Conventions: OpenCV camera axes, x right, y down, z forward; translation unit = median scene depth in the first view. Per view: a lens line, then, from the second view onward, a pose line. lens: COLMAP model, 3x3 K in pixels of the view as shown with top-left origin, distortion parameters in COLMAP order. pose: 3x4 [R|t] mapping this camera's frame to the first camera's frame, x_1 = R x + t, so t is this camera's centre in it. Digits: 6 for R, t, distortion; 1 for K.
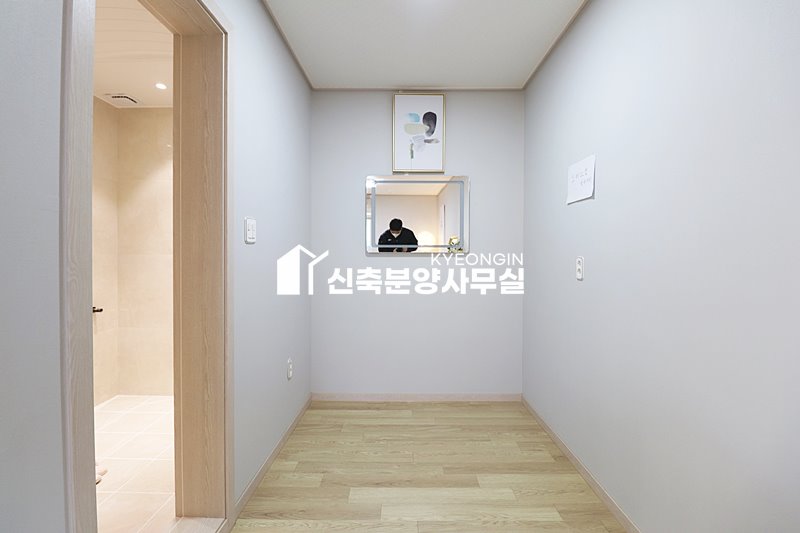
lens RADIAL K [[370.6, 0, 402.1], [0, 370.6, 257.8], [0, 0, 1]] dist [0.000868, -0.013540]
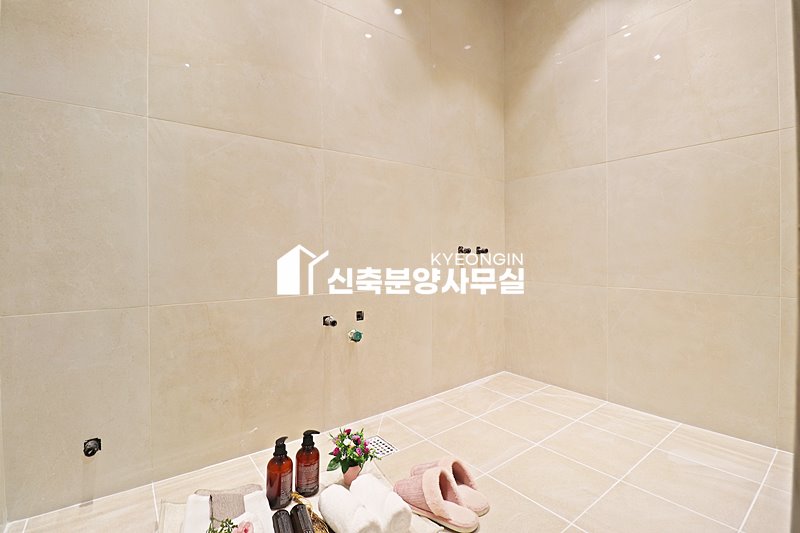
lens RADIAL K [[370.6, 0, 402.1], [0, 370.6, 257.8], [0, 0, 1]] dist [0.000868, -0.013540]
pose [[0.609436, -0.001684, -0.792833, -0.305040], [-0.002175, 0.999990, -0.003796, 0.148391], [0.792832, 0.004037, 0.609427, 0.381476]]
